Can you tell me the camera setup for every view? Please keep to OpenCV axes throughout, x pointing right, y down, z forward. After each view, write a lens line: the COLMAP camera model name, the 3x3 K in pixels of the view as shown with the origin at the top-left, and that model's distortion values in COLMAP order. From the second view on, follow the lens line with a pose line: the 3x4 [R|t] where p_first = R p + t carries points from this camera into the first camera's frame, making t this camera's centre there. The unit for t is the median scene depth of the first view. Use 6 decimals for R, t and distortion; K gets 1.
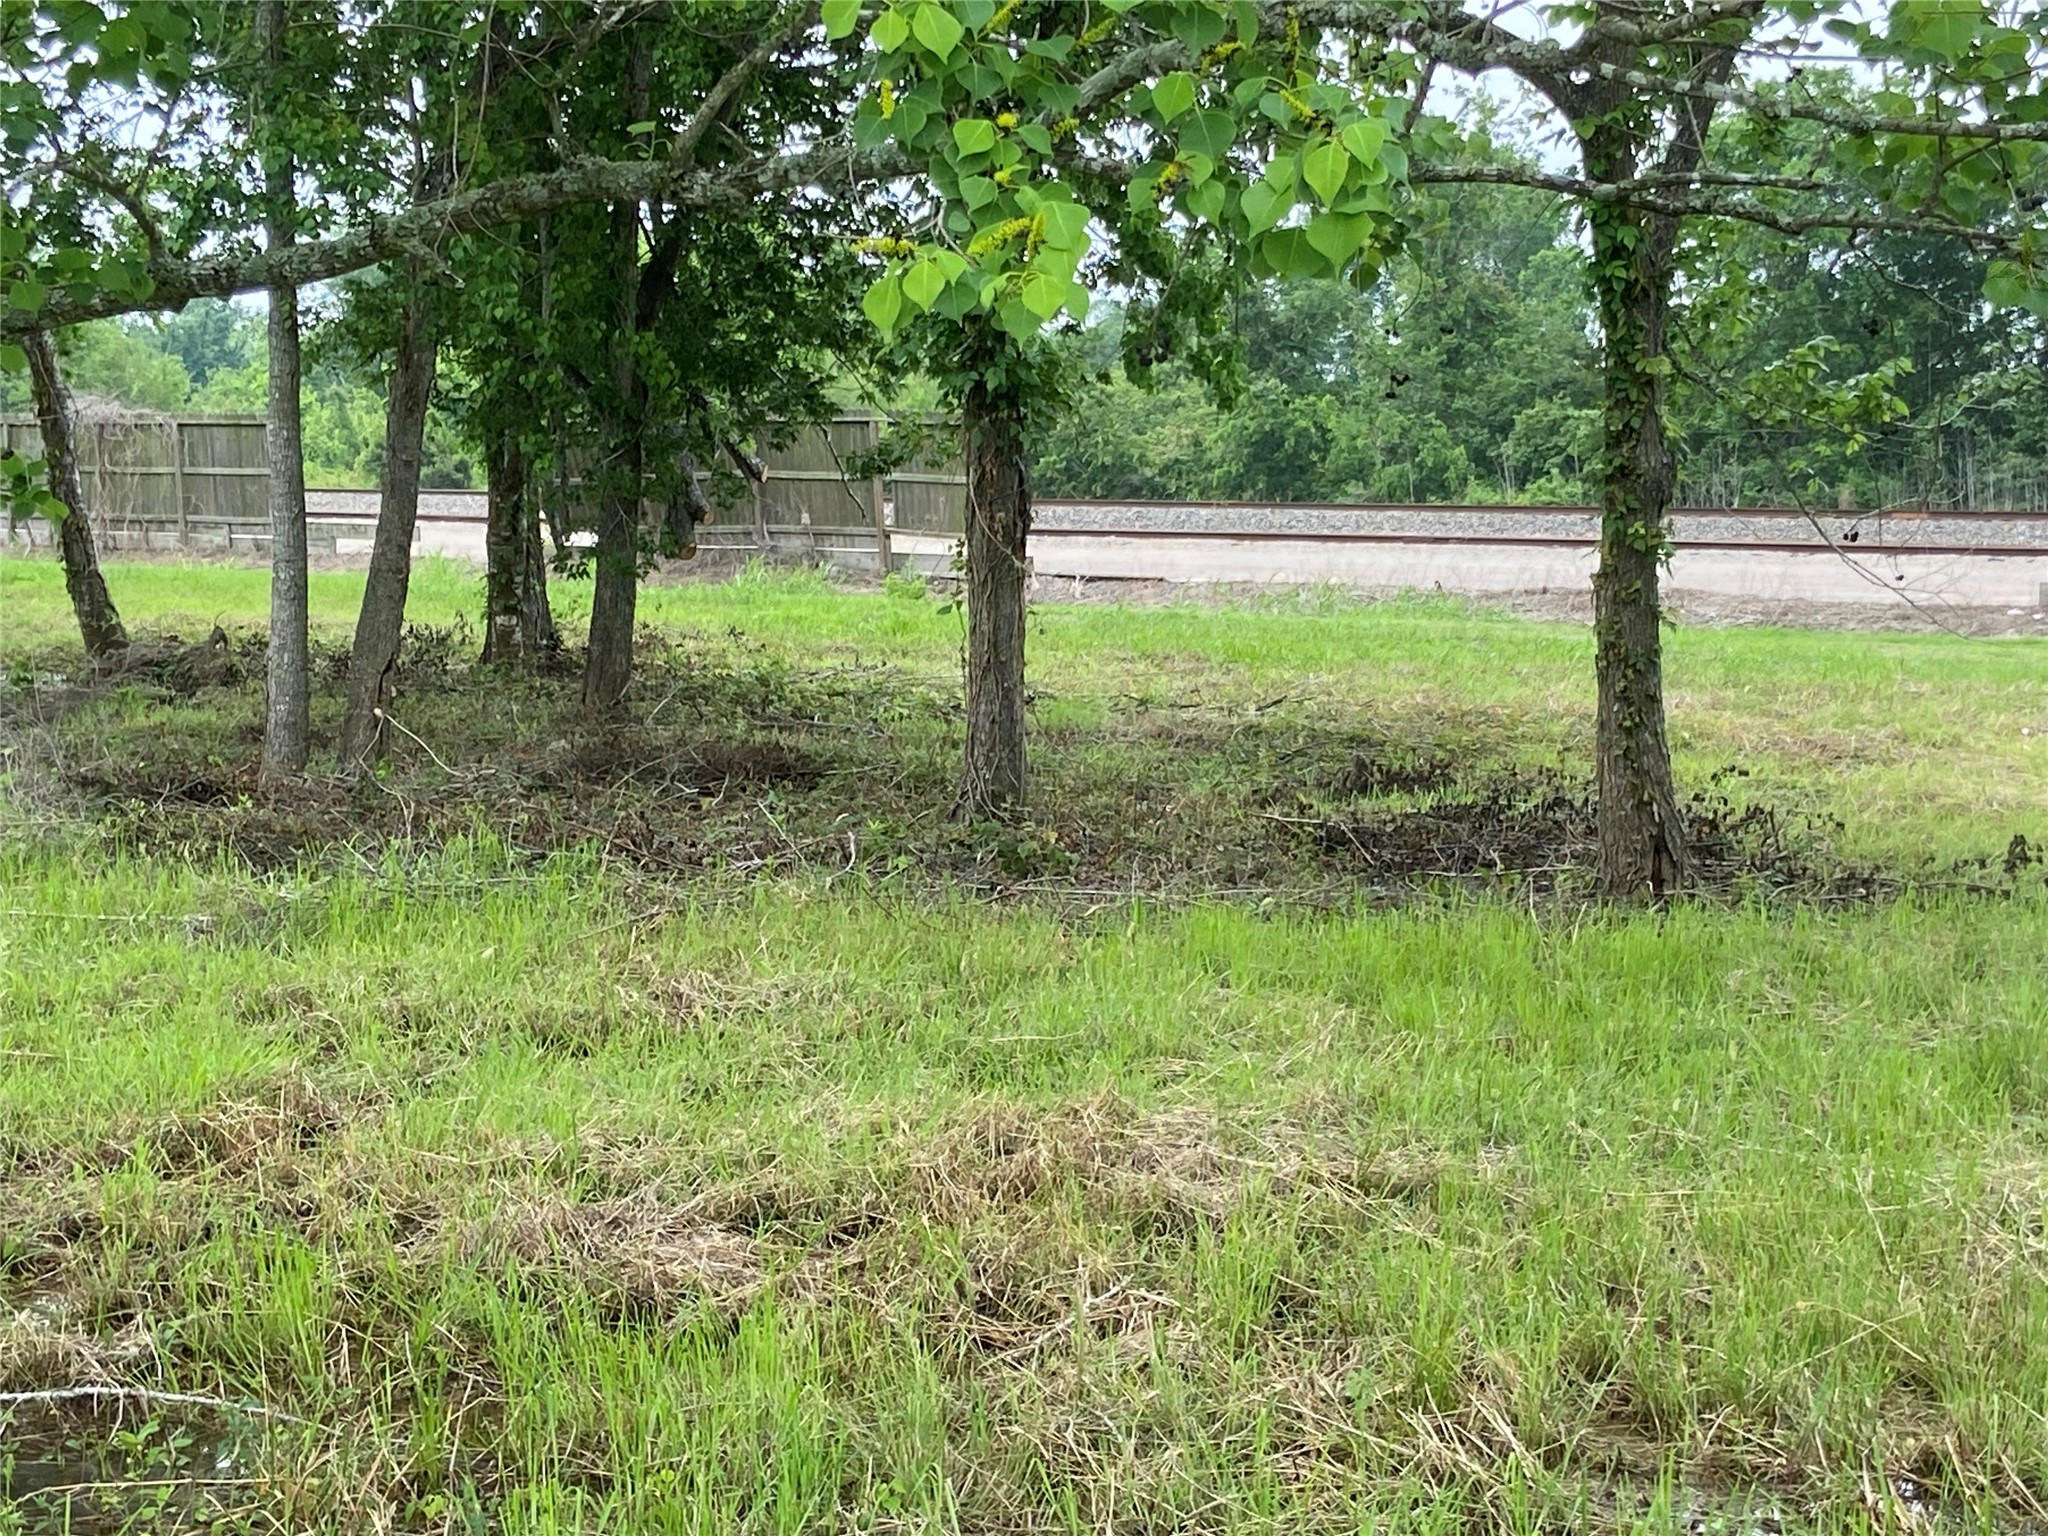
lens RADIAL K [[3495.0, 0, 1024.0], [0, 3495.0, 768.0], [0, 0, 1]] dist [0.121891, -0.098884]
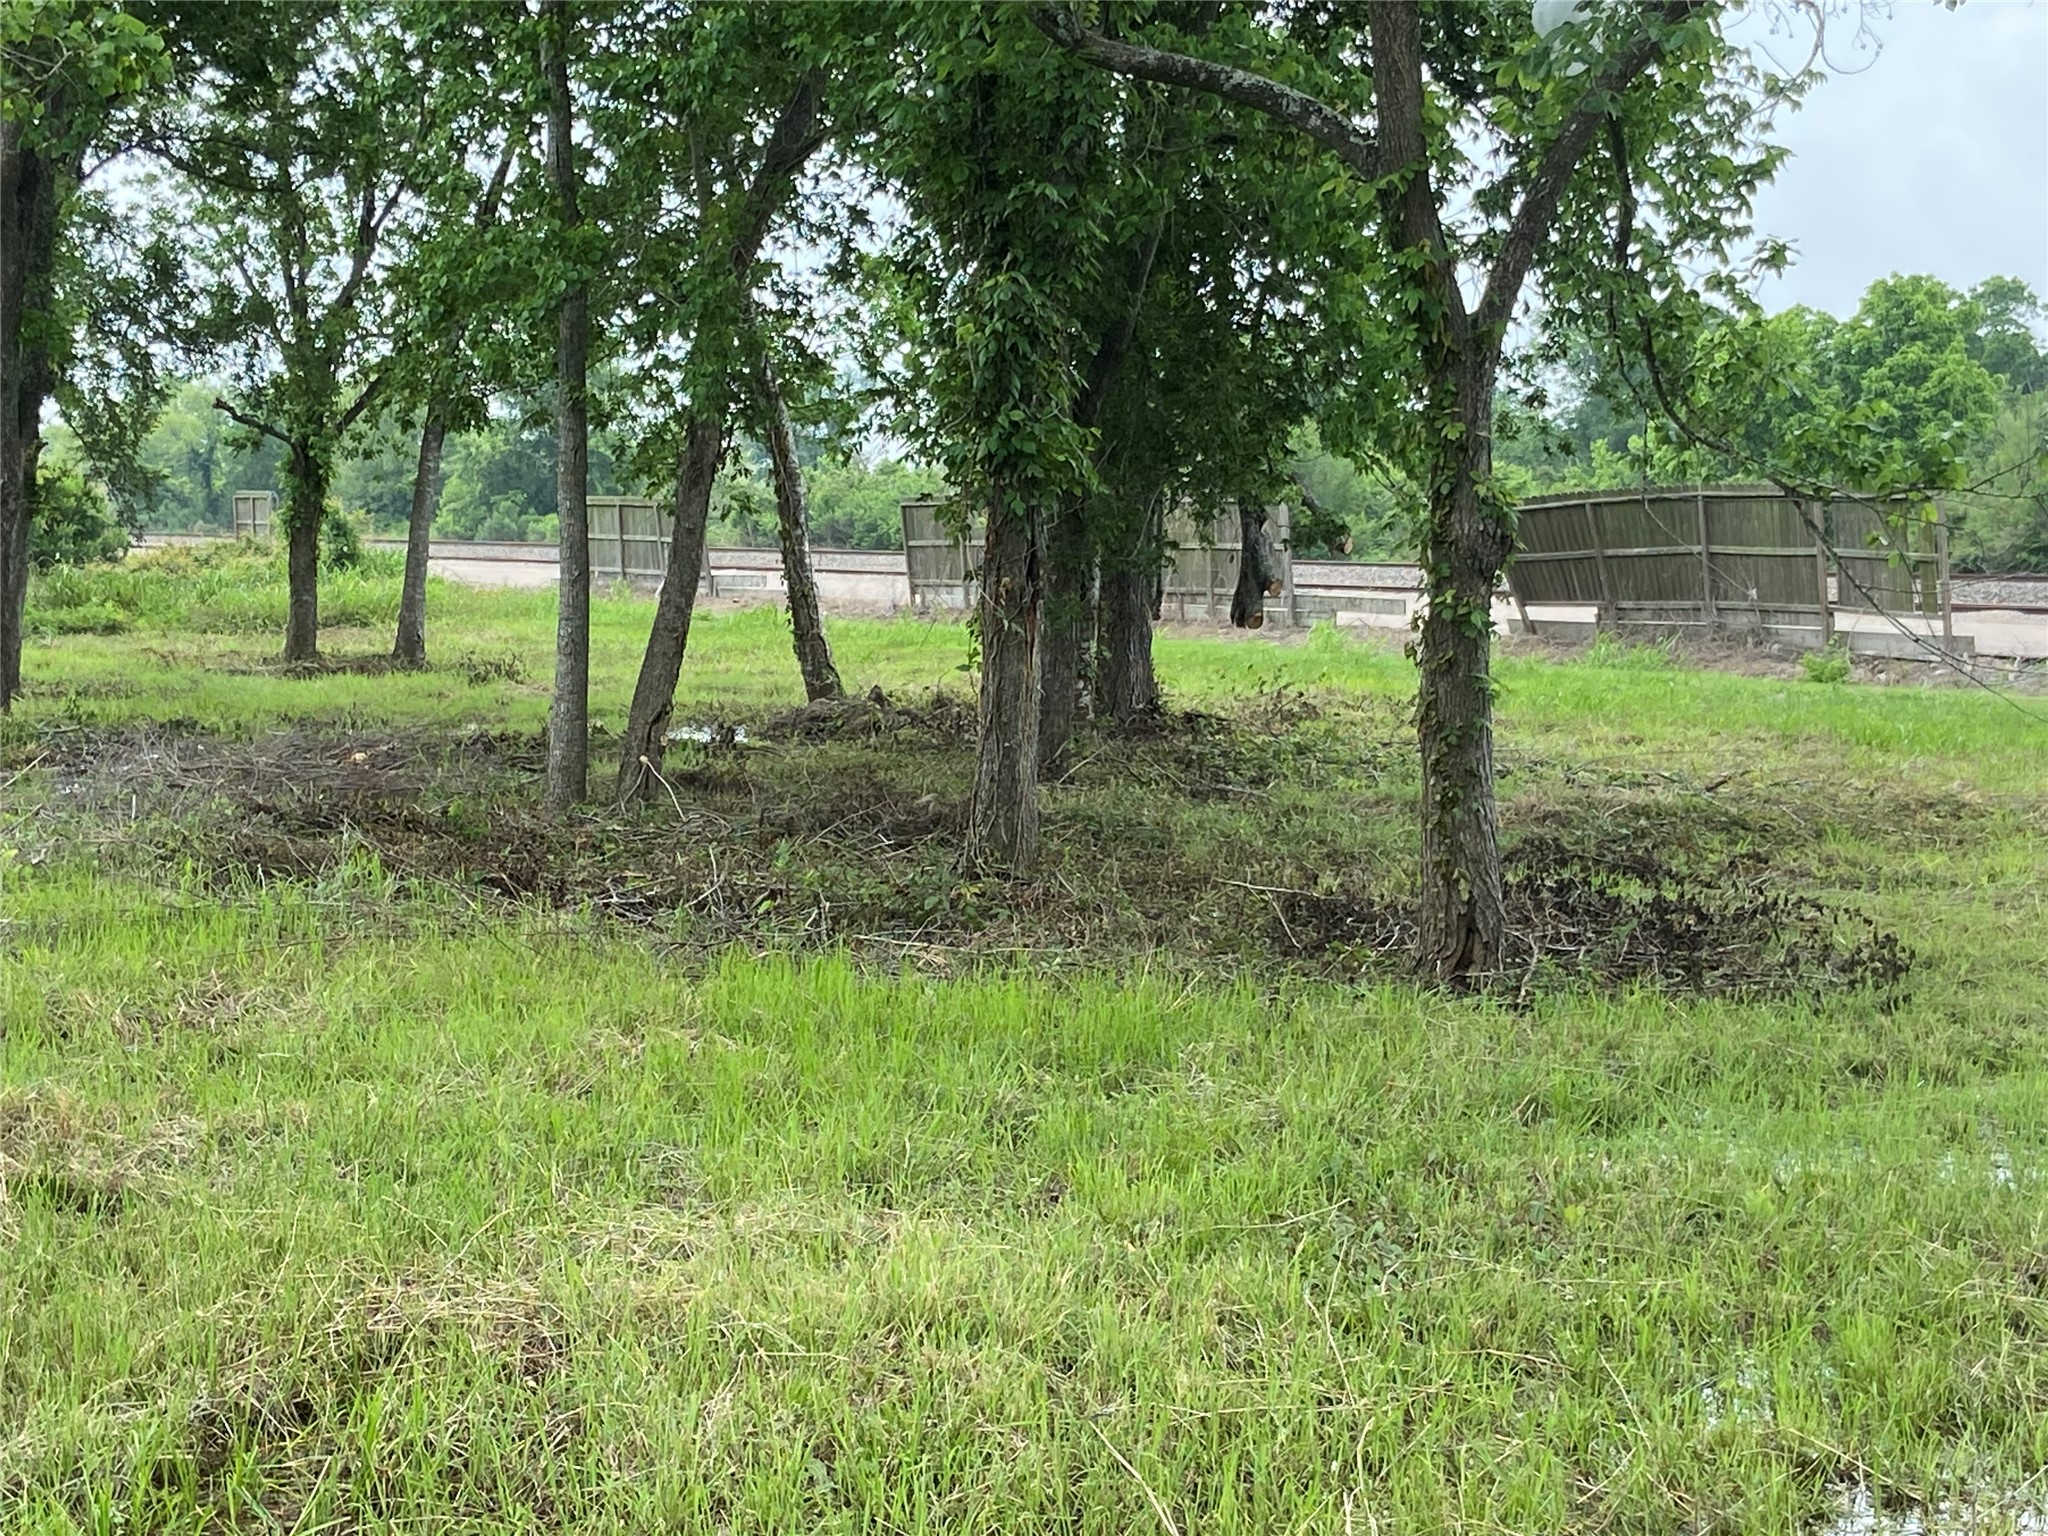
lens RADIAL K [[3520.9, 0, 1027.5], [0, 3520.9, 737.2], [0, 0, 1]] dist [0.194370, -0.710002]
pose [[0.933445, 0.025572, -0.357807, 0.102935], [-0.036840, 0.999016, -0.024708, -0.000140], [0.356823, 0.036245, 0.933469, 0.012346]]
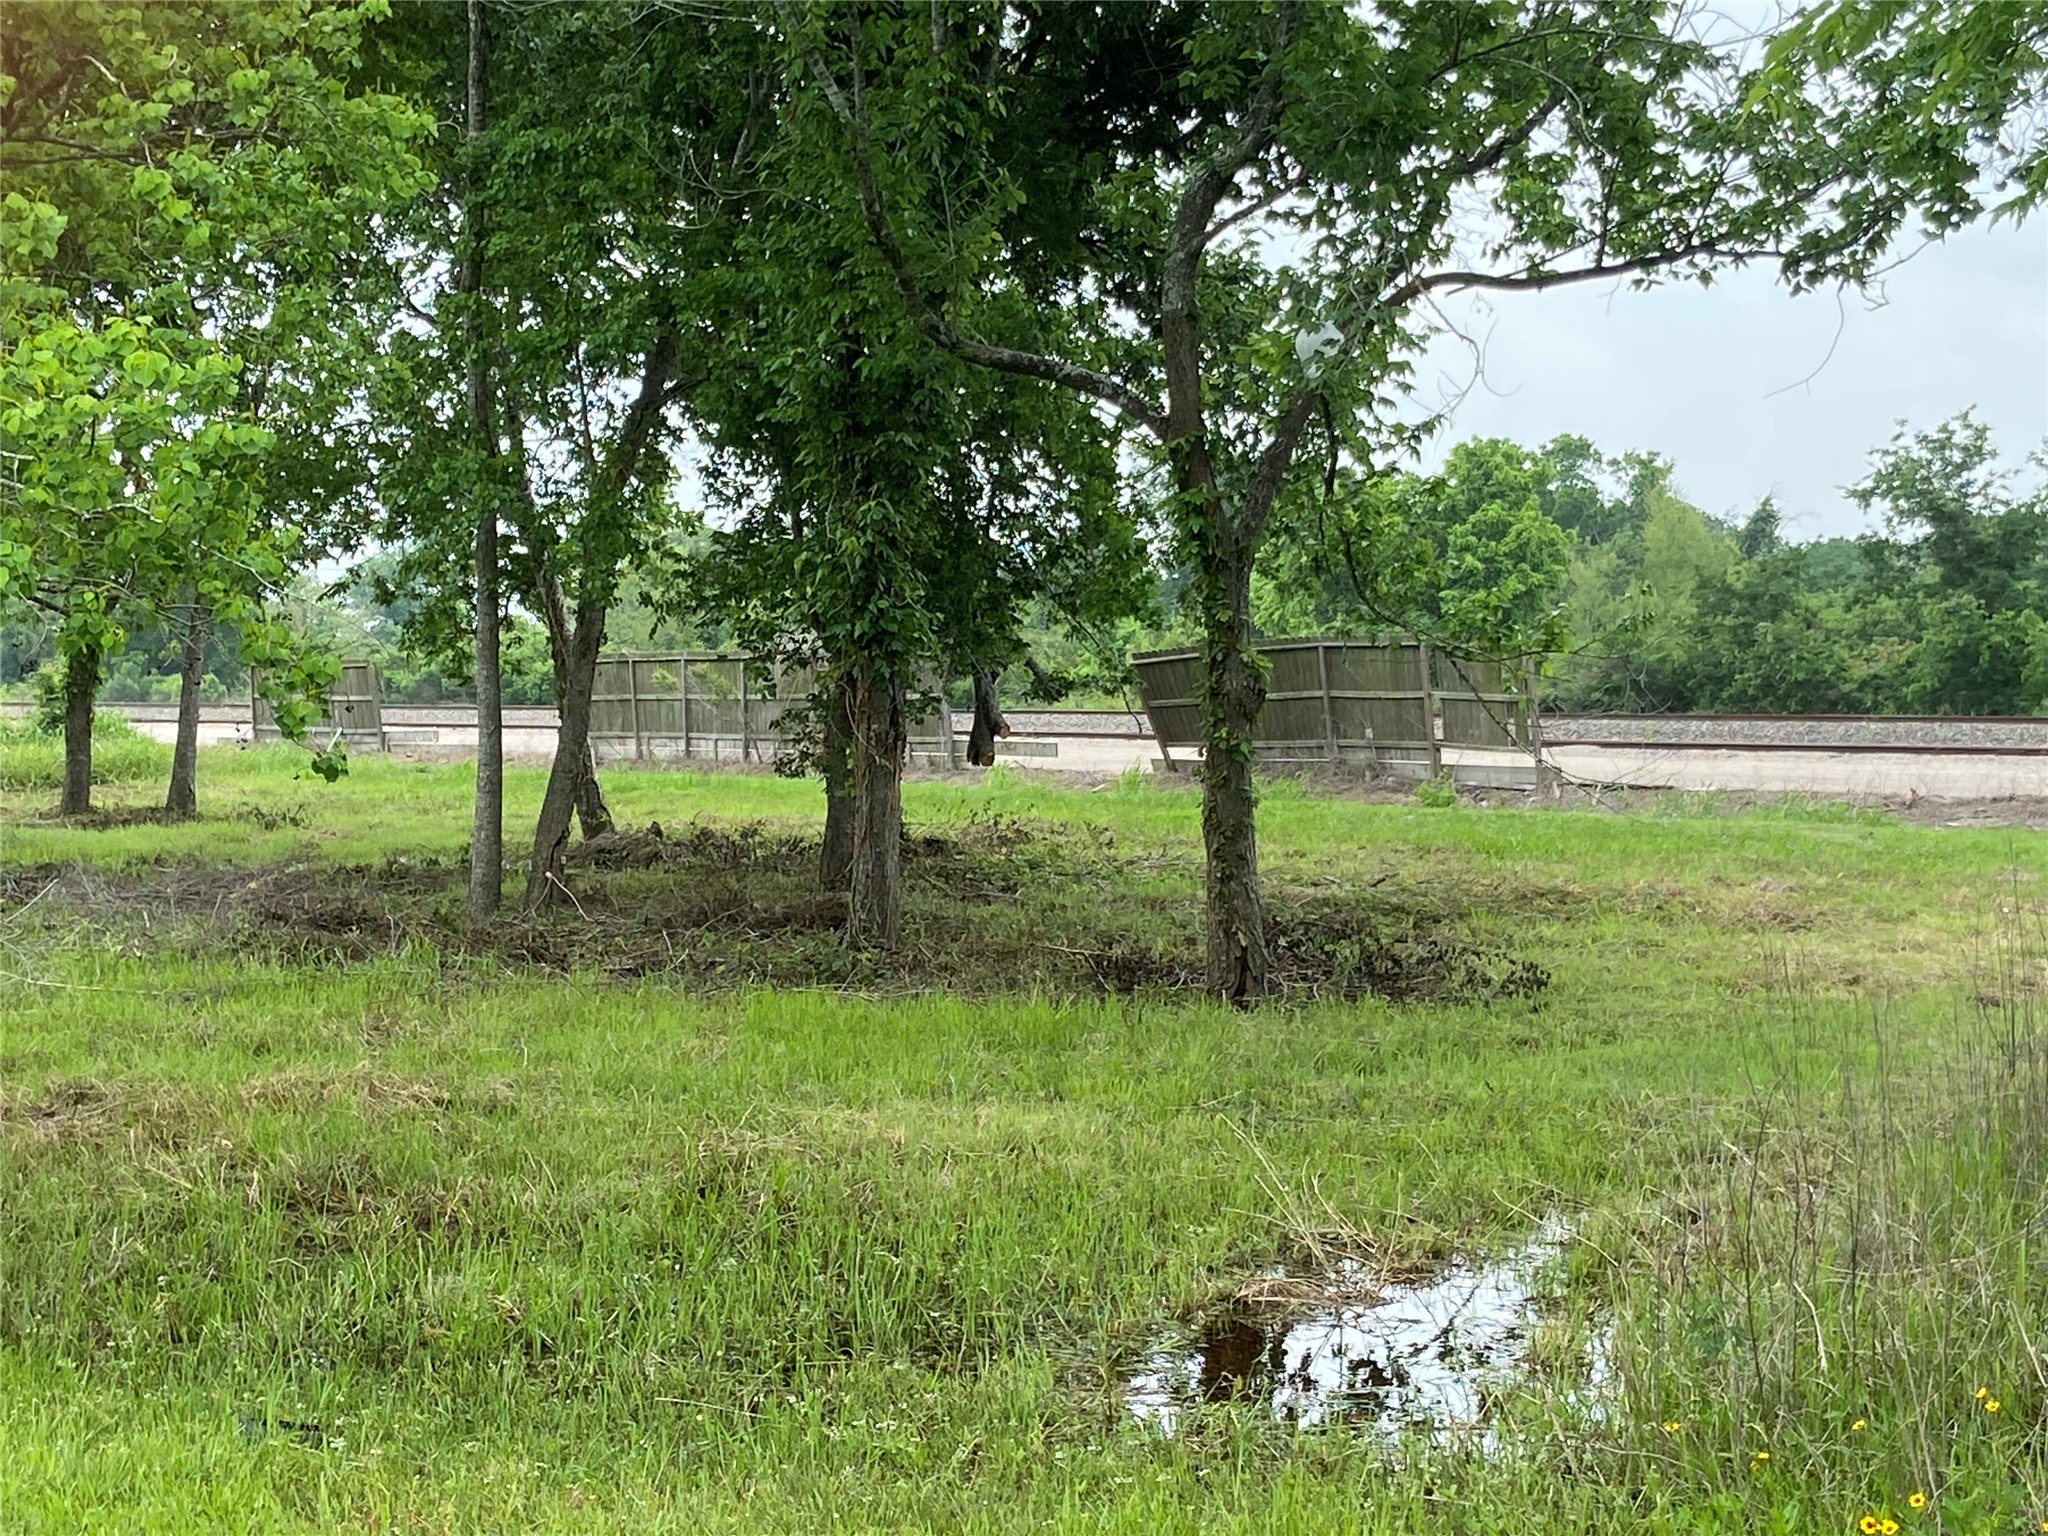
lens RADIAL K [[3495.0, 0, 1024.0], [0, 3495.0, 768.0], [0, 0, 1]] dist [0.121891, -0.098884]
pose [[0.967495, -0.002768, -0.252873, 0.109906], [-0.013065, 0.998058, -0.060913, 0.007373], [0.252551, 0.062237, 0.965580, -0.081981]]
